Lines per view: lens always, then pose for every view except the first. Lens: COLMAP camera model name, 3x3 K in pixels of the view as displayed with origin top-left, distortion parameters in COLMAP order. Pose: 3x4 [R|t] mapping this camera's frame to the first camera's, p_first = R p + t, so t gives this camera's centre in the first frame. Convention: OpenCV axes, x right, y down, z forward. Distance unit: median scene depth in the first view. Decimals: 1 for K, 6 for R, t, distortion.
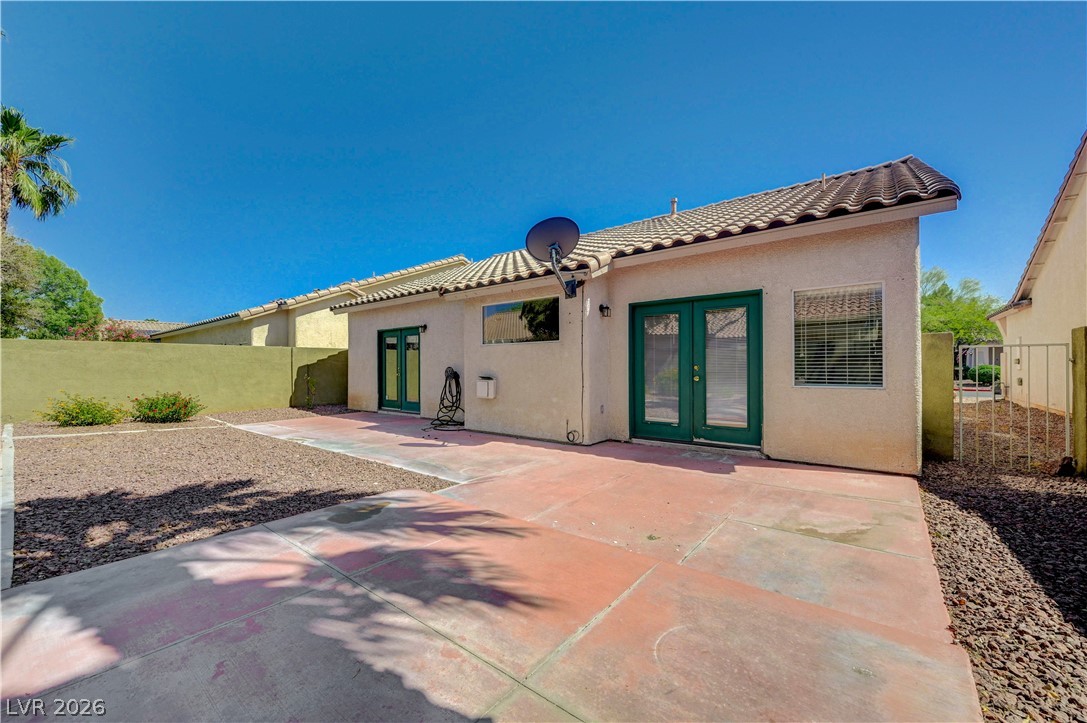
lens RADIAL K [[426.6, 0, 546.9], [0, 426.6, 364.2], [0, 0, 1]] dist [0.000669, 0.000410]
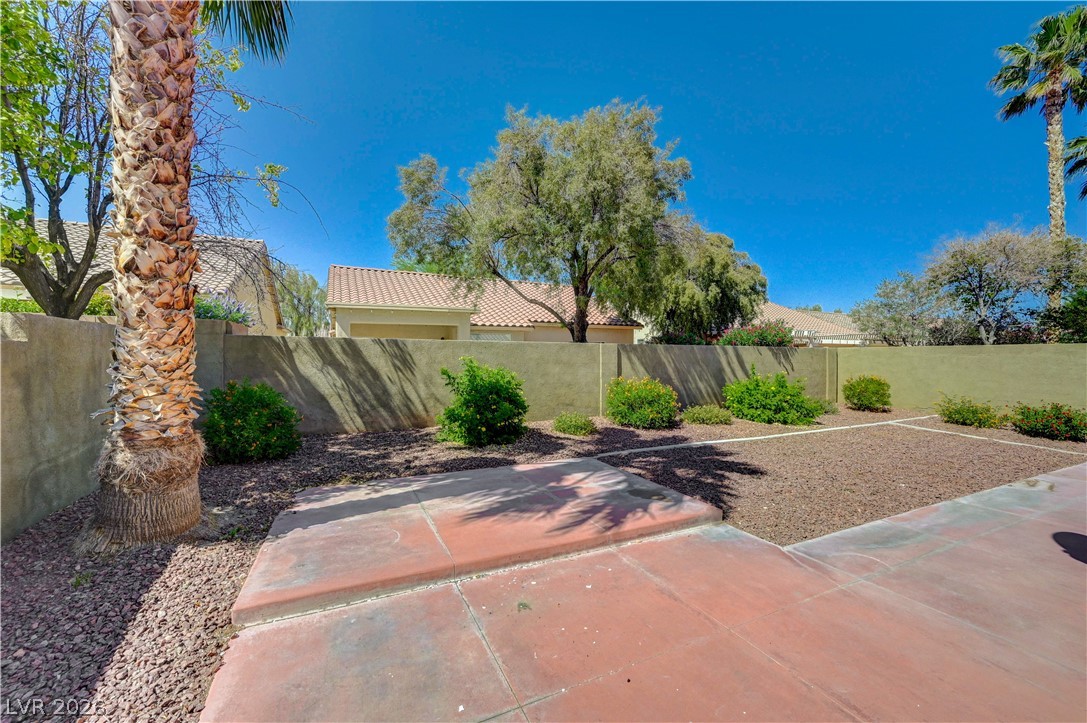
lens RADIAL K [[430.2, 0, 549.4], [0, 430.2, 363.3], [0, 0, 1]] dist [0.001996, -0.000422]
pose [[-0.427636, 0.014609, -0.903833, 0.358135], [0.005895, 0.999893, 0.013372, -0.033418], [0.903932, 0.000390, -0.427676, 0.508152]]
